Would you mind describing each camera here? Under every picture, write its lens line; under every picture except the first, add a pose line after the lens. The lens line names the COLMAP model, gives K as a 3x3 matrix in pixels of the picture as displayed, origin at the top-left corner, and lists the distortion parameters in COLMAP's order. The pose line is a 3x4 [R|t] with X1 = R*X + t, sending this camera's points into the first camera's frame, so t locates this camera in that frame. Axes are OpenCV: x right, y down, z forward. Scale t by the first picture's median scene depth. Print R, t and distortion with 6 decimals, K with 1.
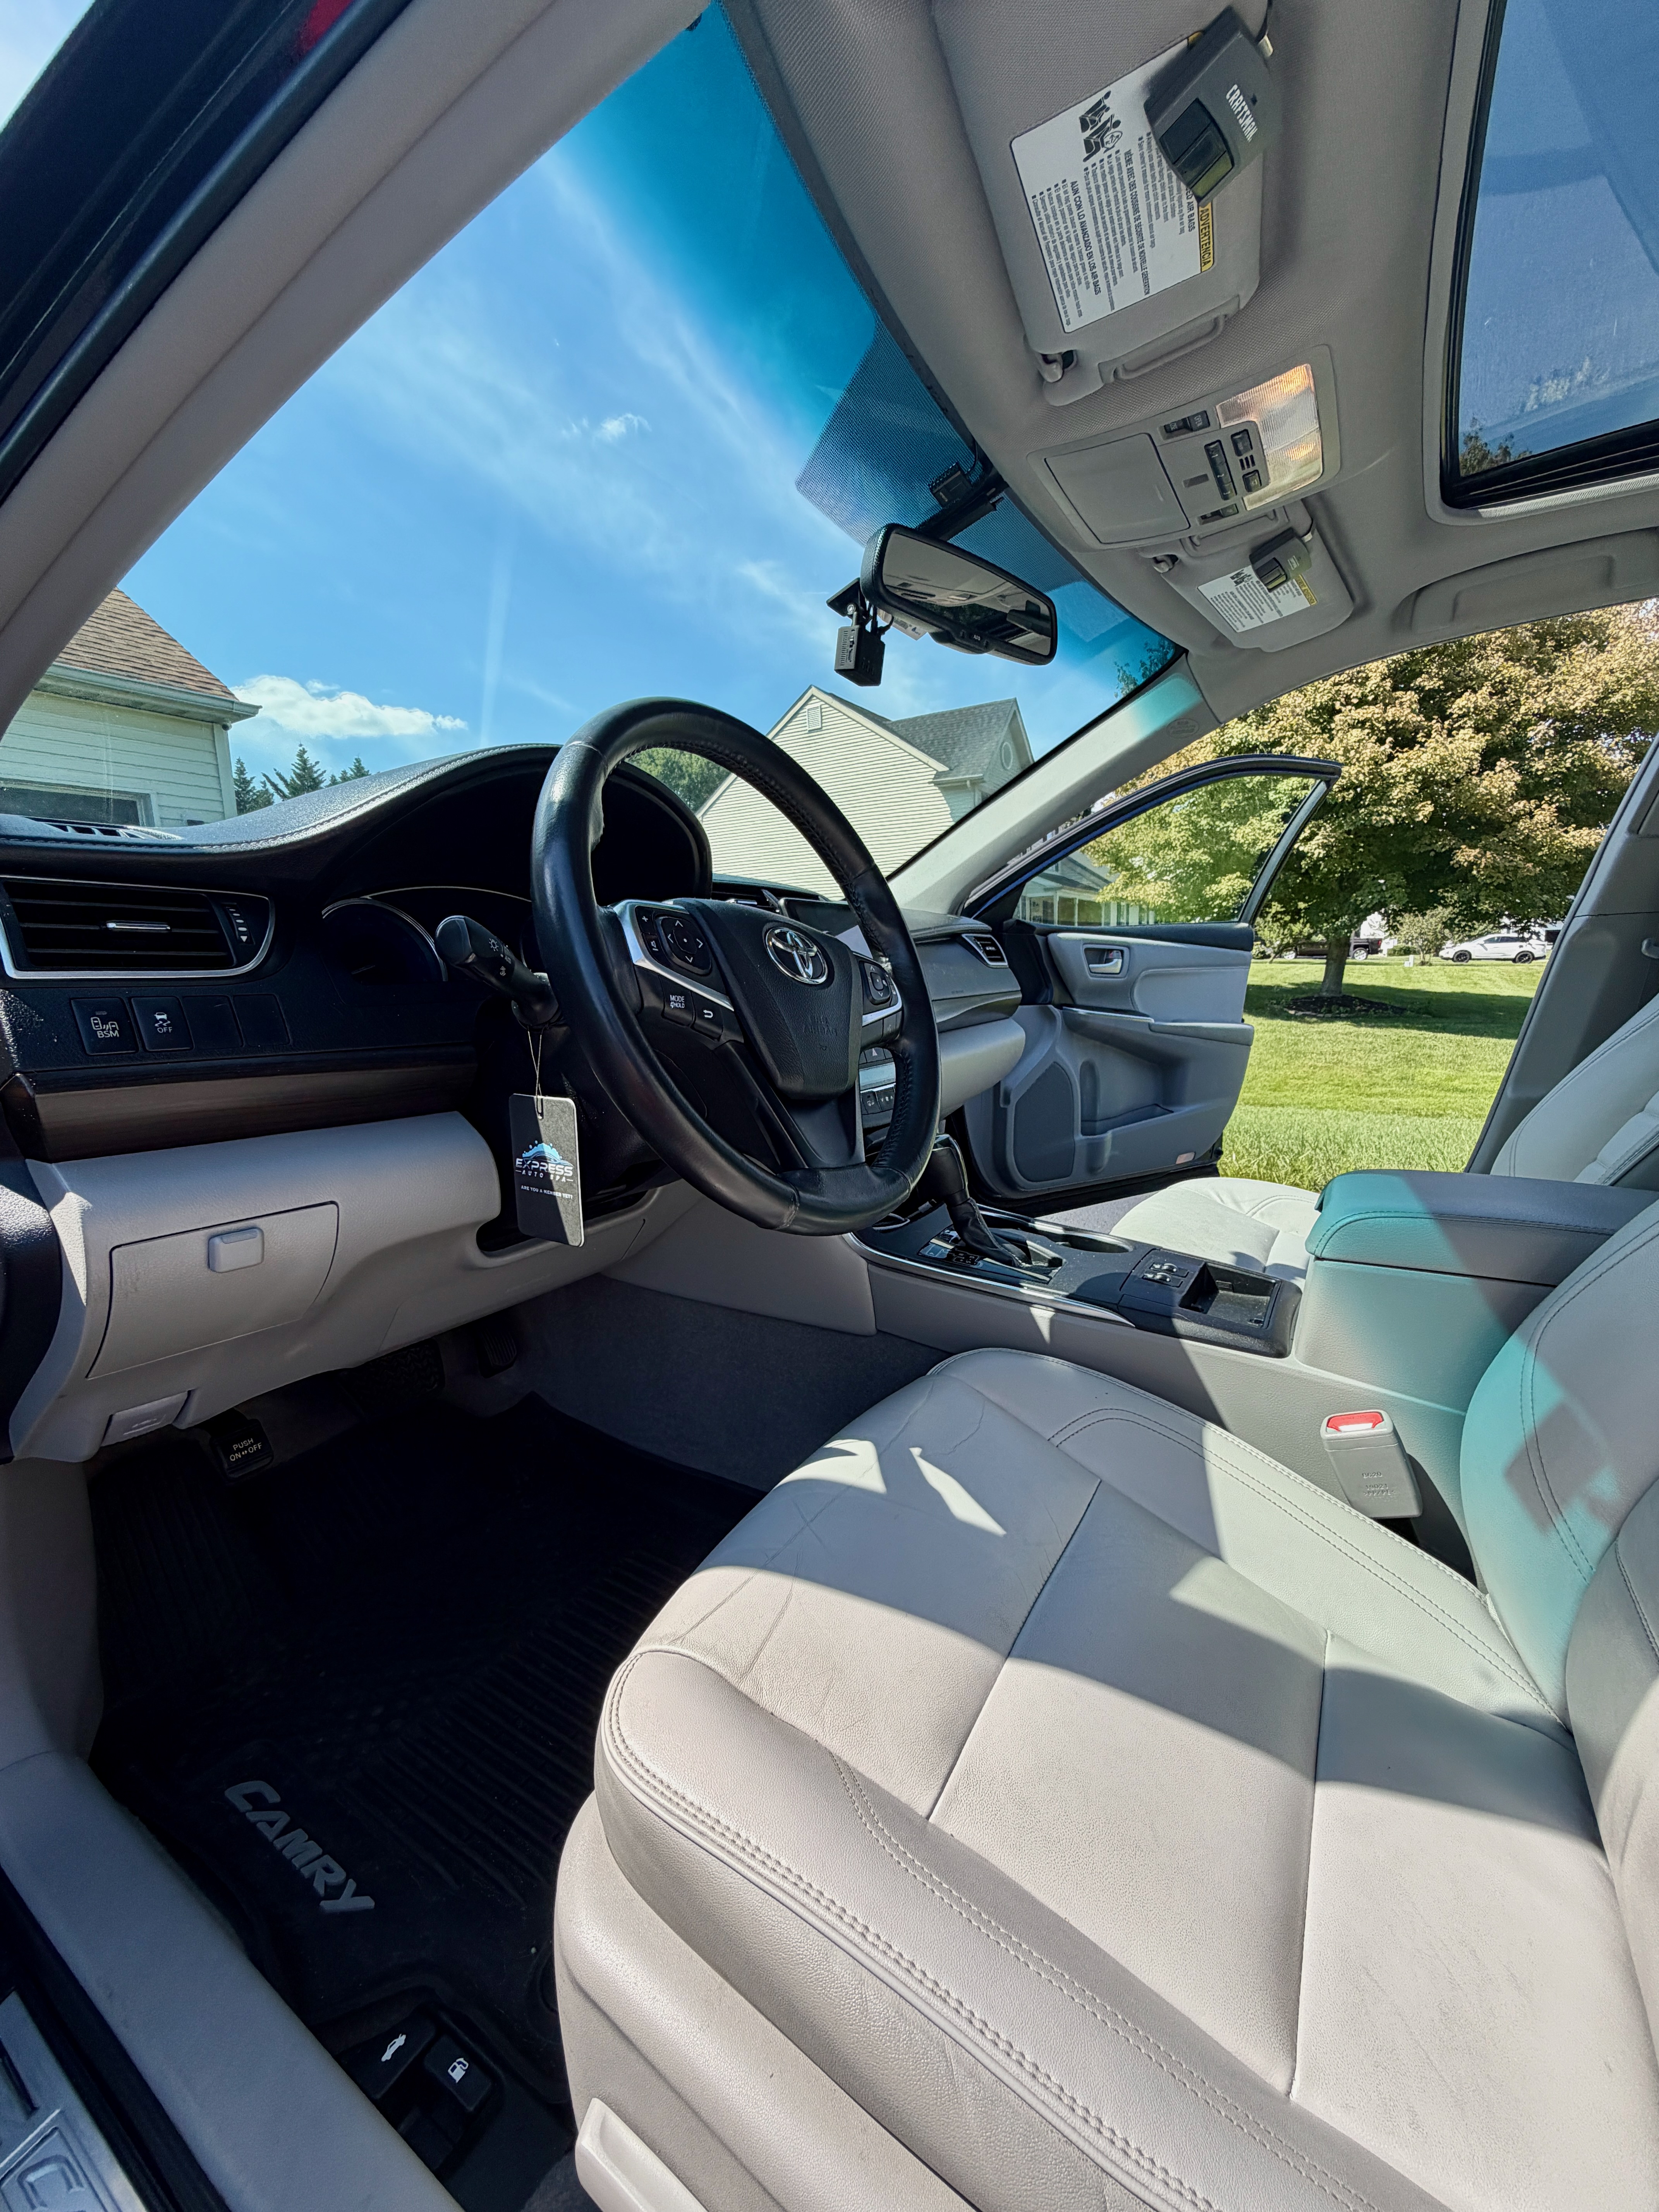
lens RADIAL K [[929.3, 0, 829.5], [0, 929.3, 1106.0], [0, 0, 1]] dist [0.021307, -0.000027]
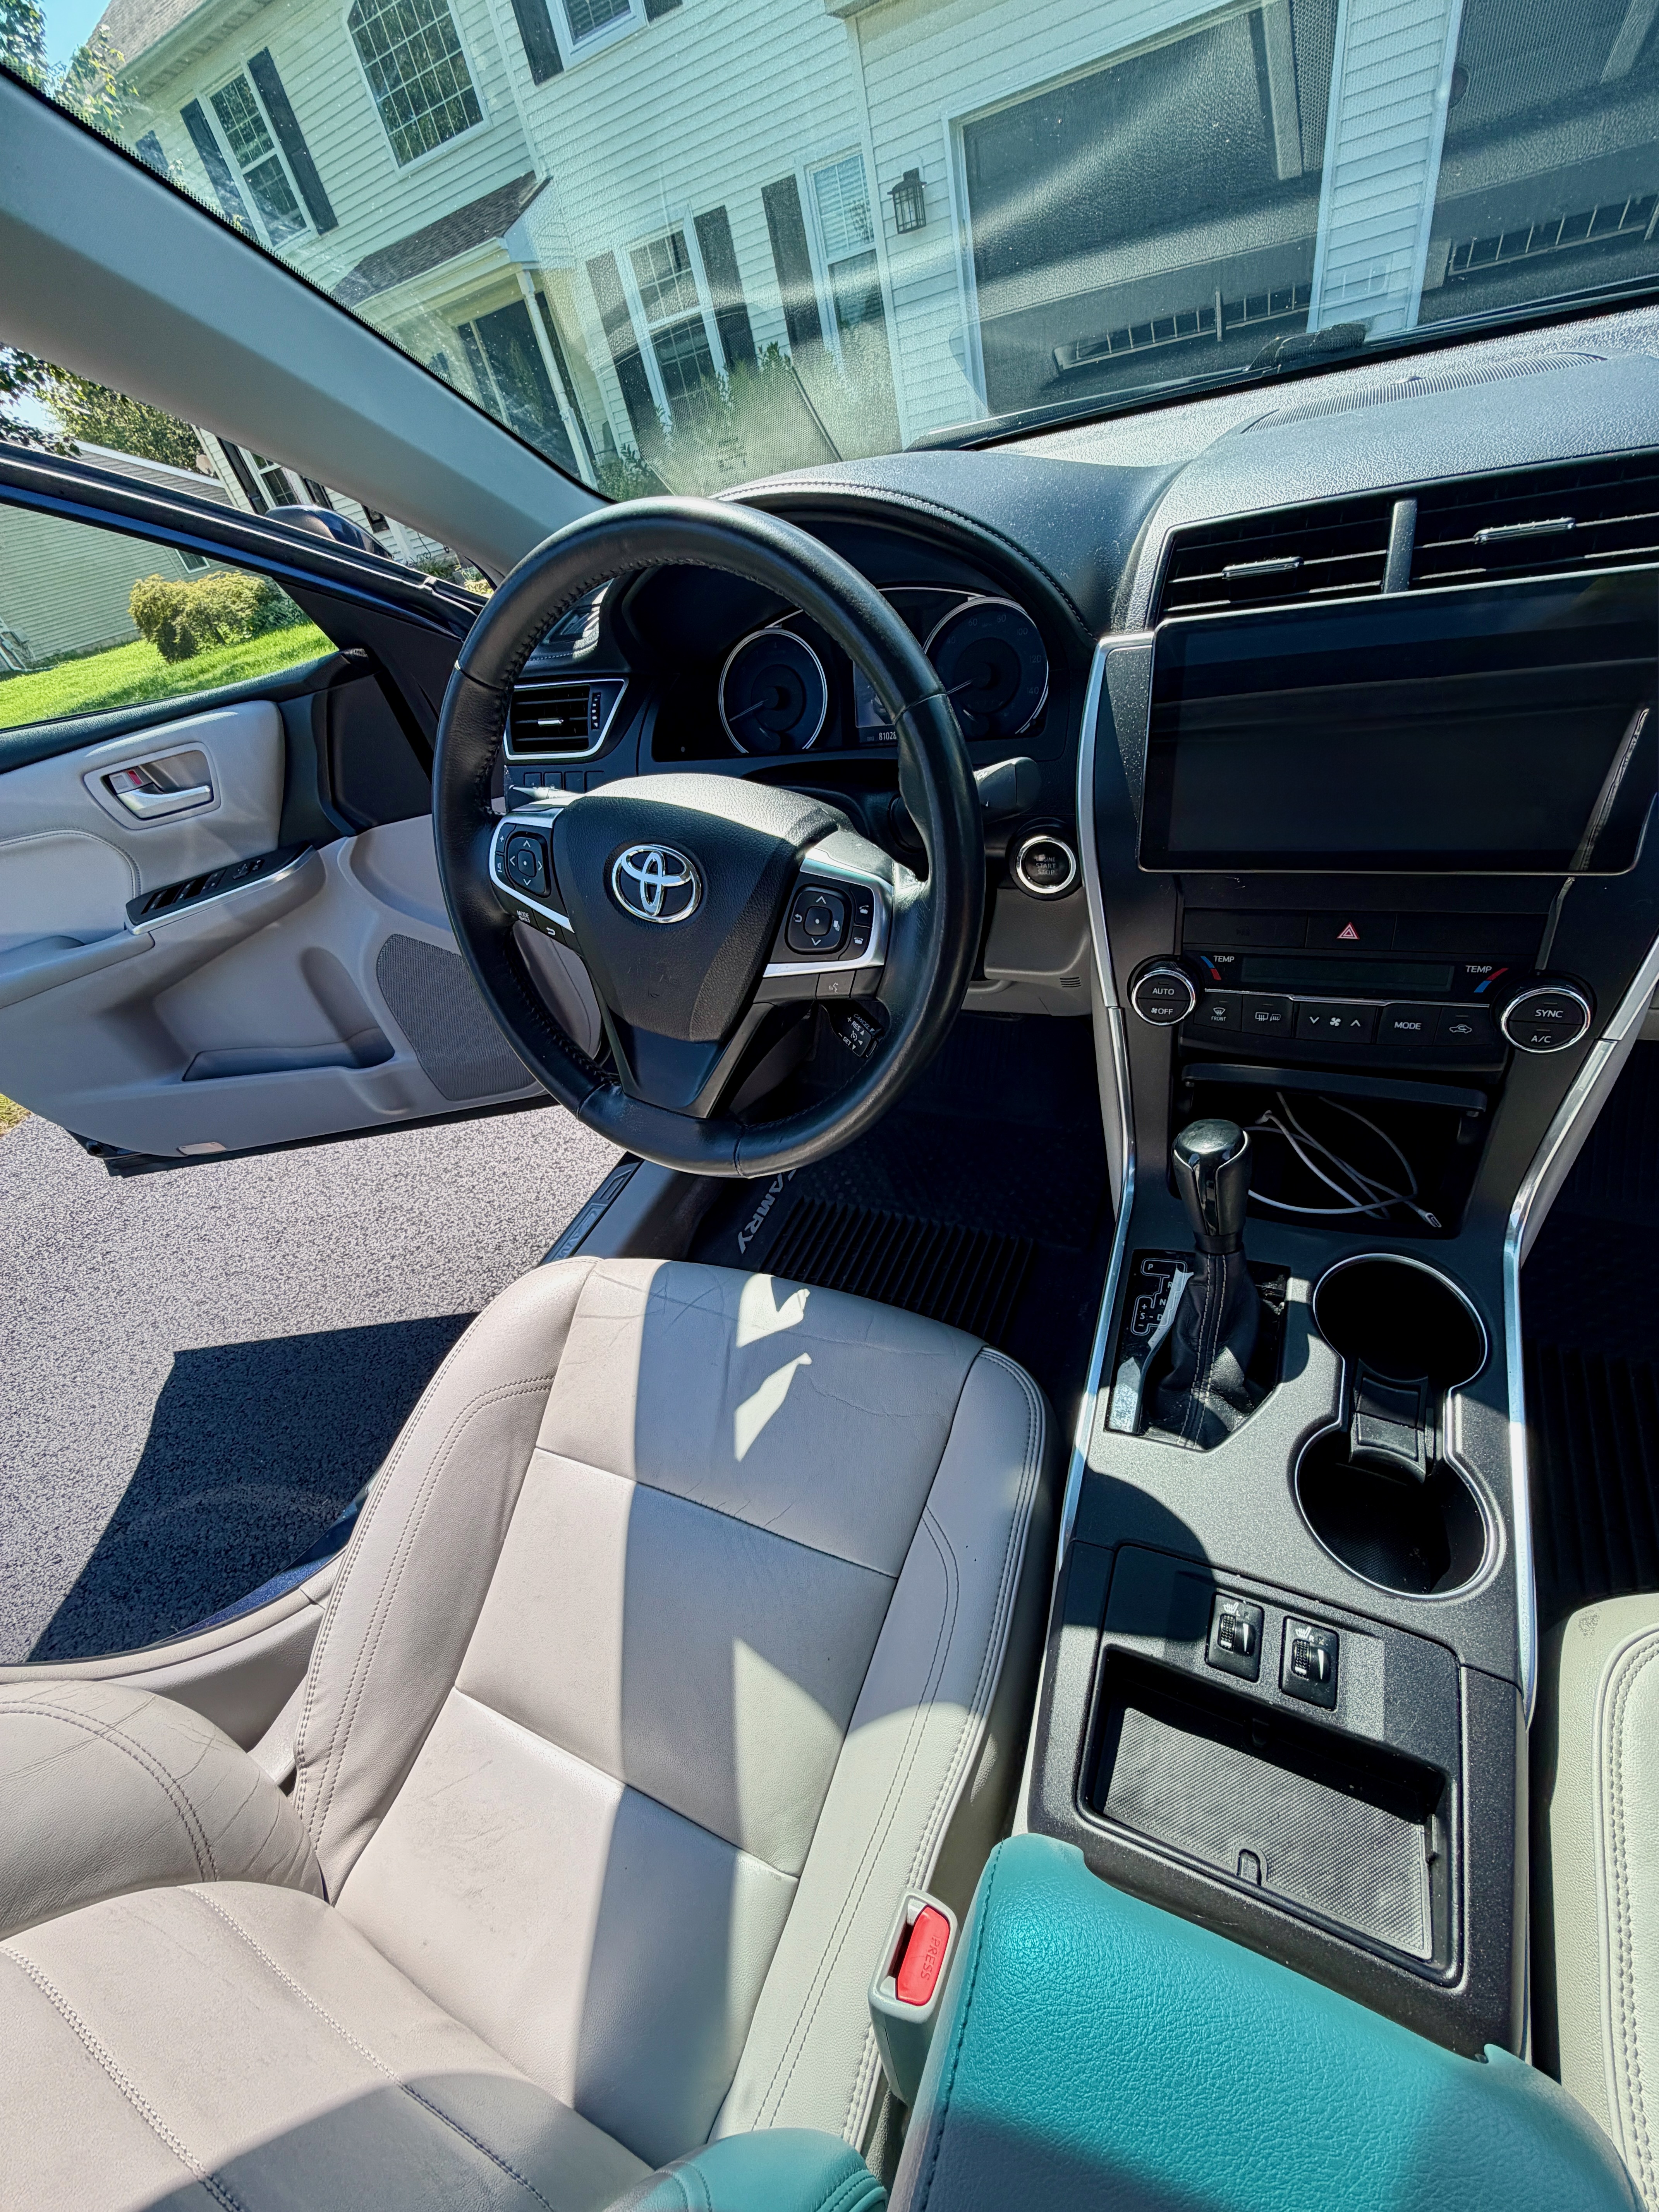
lens RADIAL K [[929.3, 0, 829.5], [0, 929.3, 1106.0], [0, 0, 1]] dist [0.021307, -0.000027]
pose [[0.102068, 0.622670, -0.775799, 0.780071], [0.050683, 0.775604, 0.629182, -0.534719], [0.993486, -0.103539, 0.047605, 1.092403]]
